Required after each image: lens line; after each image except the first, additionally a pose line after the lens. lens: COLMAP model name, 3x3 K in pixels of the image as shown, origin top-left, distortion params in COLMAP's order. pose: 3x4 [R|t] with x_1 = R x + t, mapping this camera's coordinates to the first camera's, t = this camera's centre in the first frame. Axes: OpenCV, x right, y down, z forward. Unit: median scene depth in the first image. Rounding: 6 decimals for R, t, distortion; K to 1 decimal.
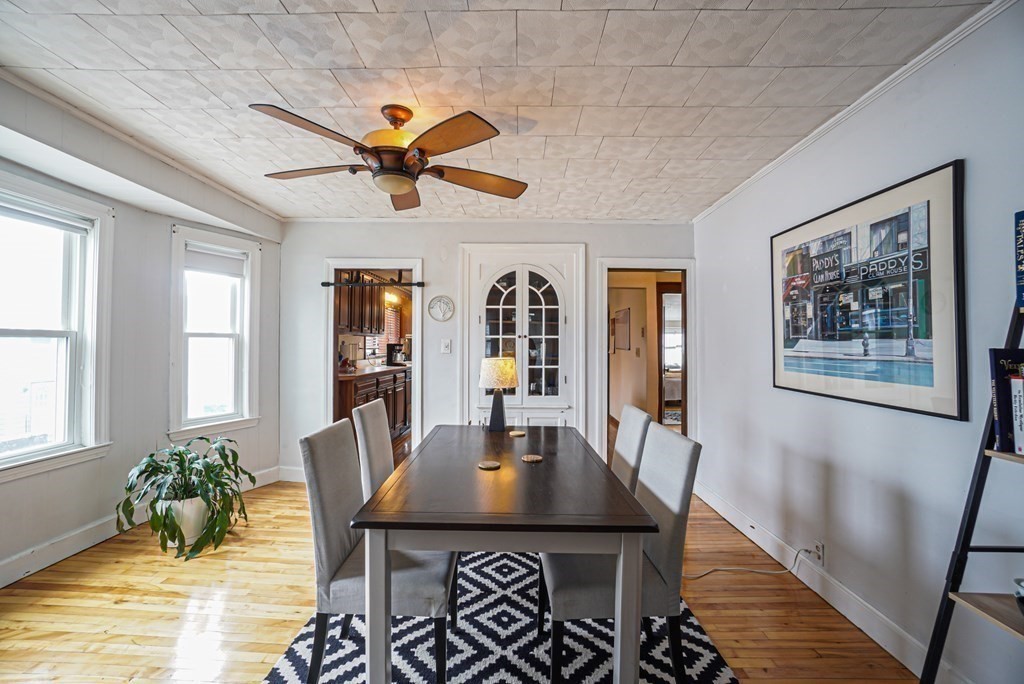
lens RADIAL K [[447.6, 0, 511.8], [0, 447.6, 334.4], [0, 0, 1]] dist [-0.056026, 0.024804]
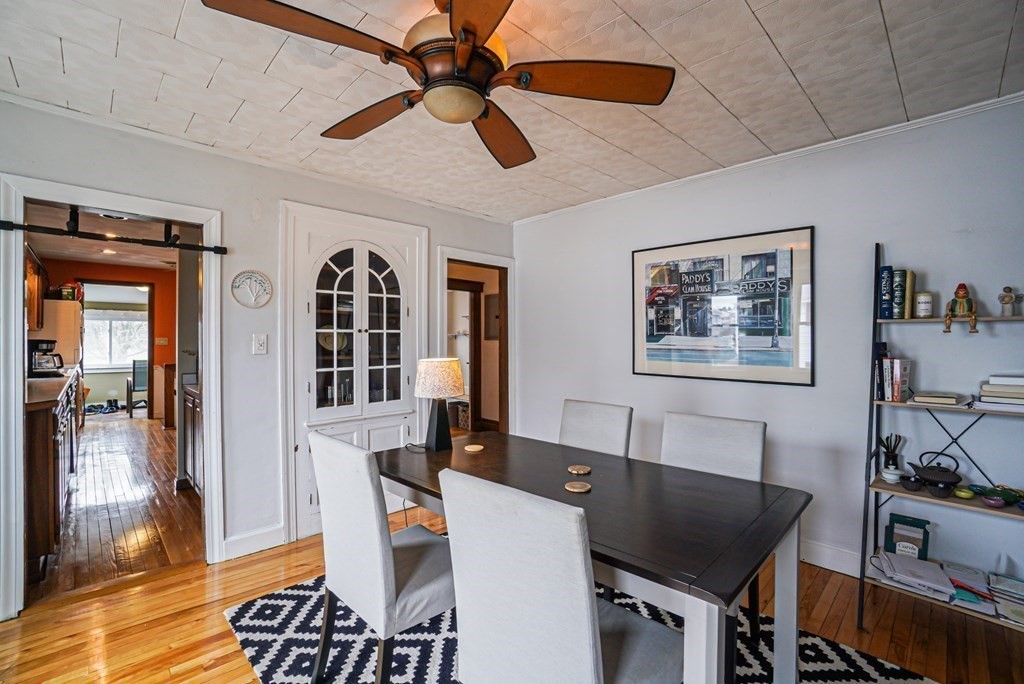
lens RADIAL K [[447.6, 0, 511.8], [0, 447.6, 334.4], [0, 0, 1]] dist [-0.056026, 0.024804]
pose [[0.708217, -0.001273, 0.705994, -0.408288], [-0.011146, 0.999854, 0.012984, -0.002556], [-0.705907, -0.017064, 0.708099, 0.278605]]
